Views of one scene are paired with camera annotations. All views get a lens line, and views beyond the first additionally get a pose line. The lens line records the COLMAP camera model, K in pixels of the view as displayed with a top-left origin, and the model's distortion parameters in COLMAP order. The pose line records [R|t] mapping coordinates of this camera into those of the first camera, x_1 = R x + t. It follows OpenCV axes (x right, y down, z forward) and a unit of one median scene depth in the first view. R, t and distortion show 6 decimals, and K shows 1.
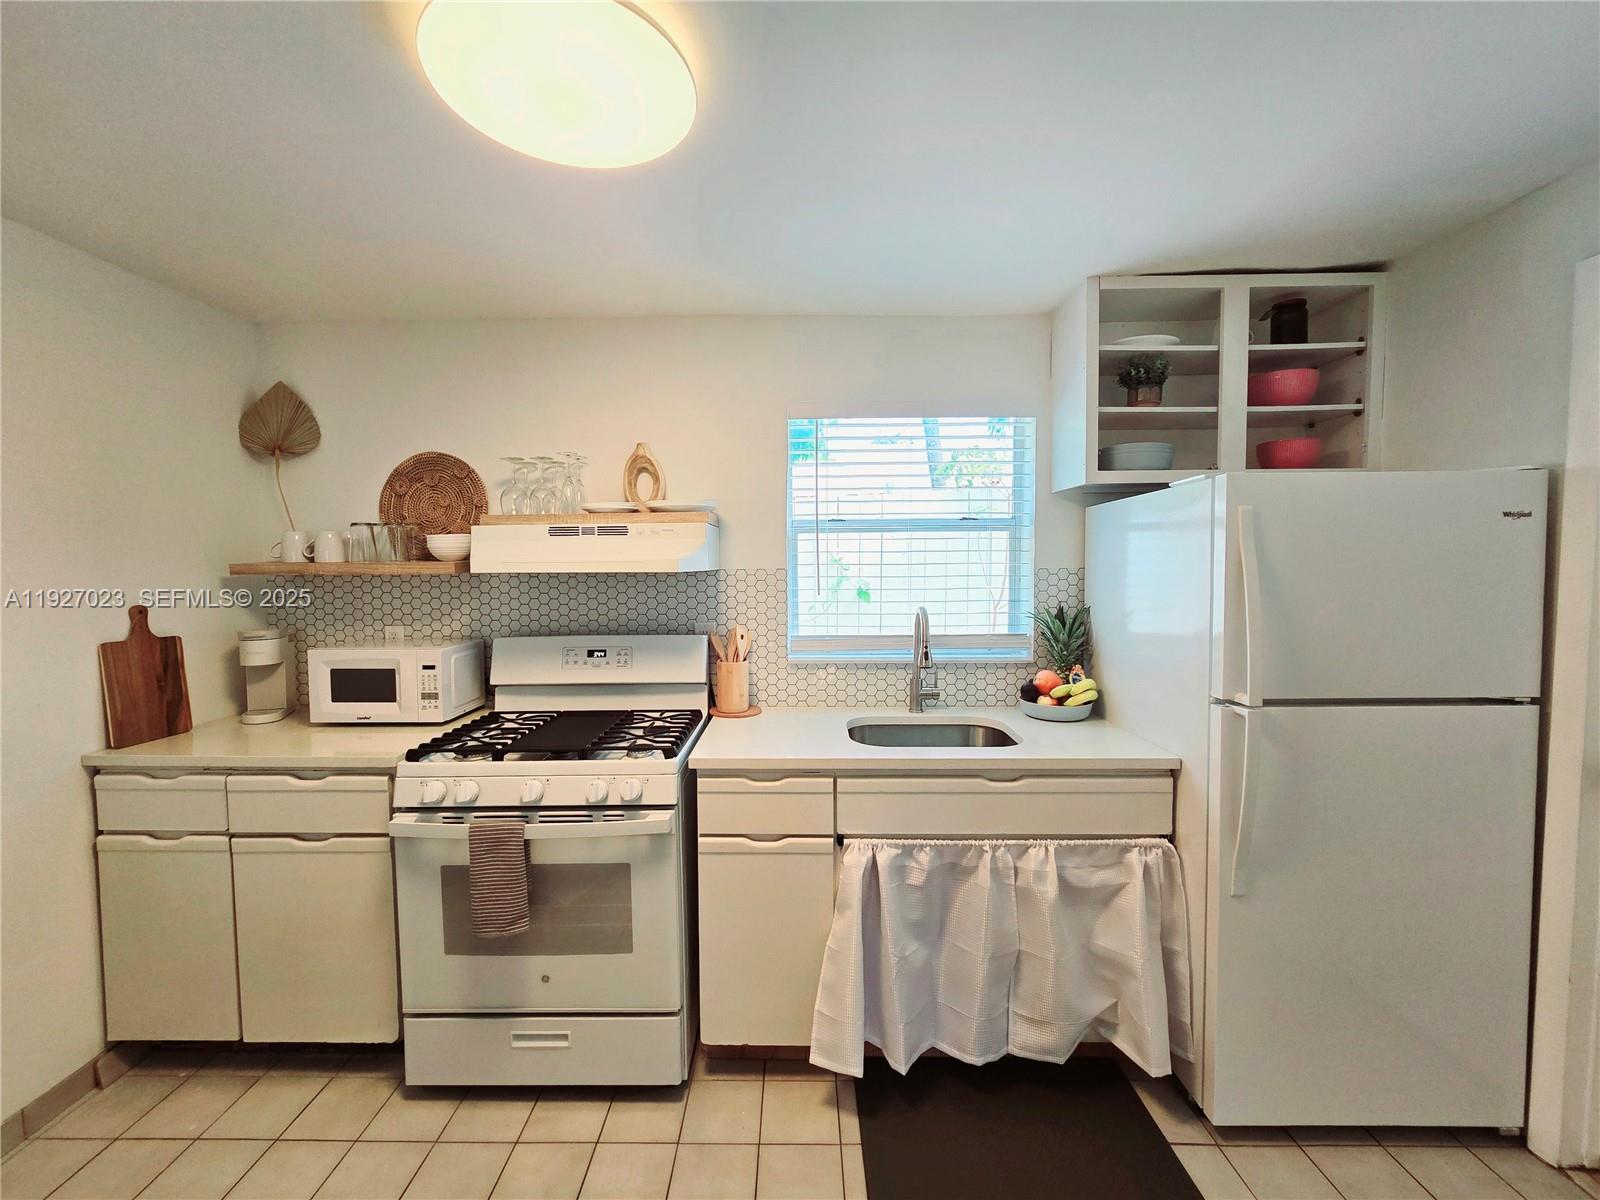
lens RADIAL K [[659.1, 0, 793.9], [0, 659.1, 598.2], [0, 0, 1]] dist [-0.001655, -0.000367]
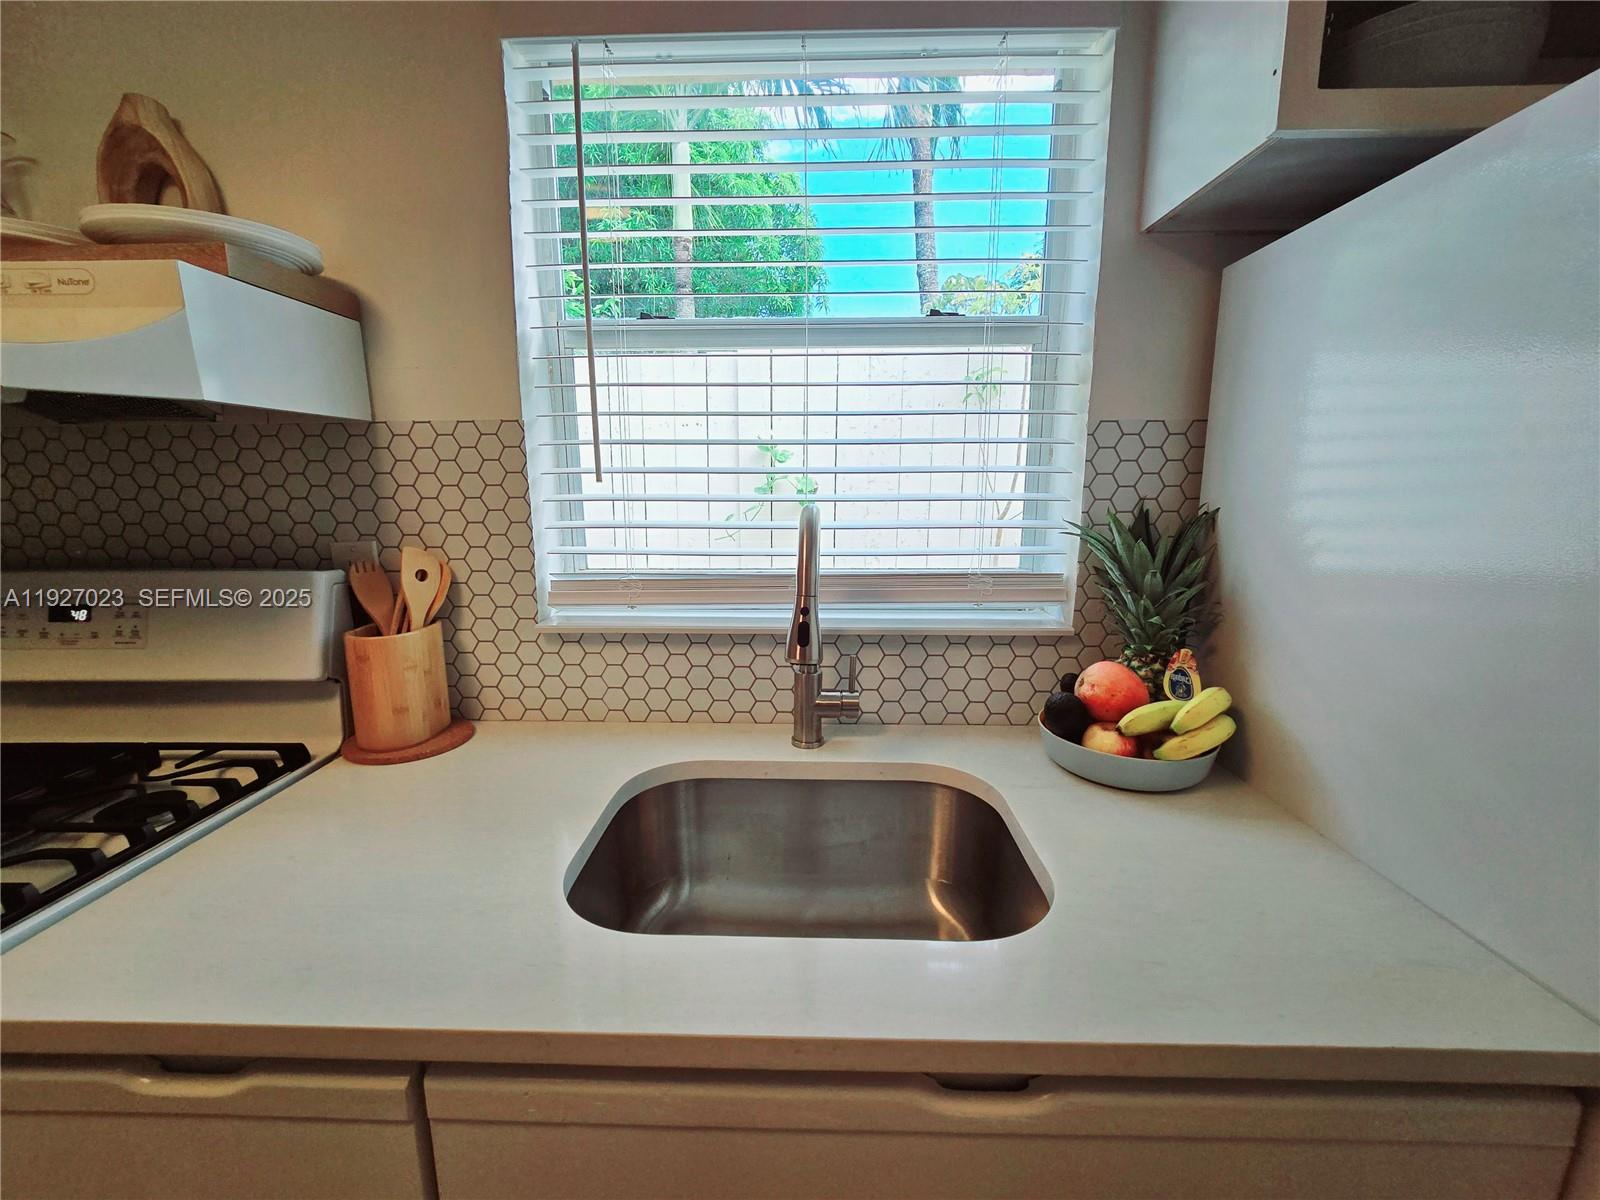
lens RADIAL K [[659.1, 0, 793.9], [0, 659.1, 598.2], [0, 0, 1]] dist [-0.001655, -0.000367]
pose [[0.999914, 0.006360, -0.011497, 0.179969], [-0.004900, 0.992407, 0.122902, 0.018382], [0.012191, -0.122835, 0.992352, 0.561874]]
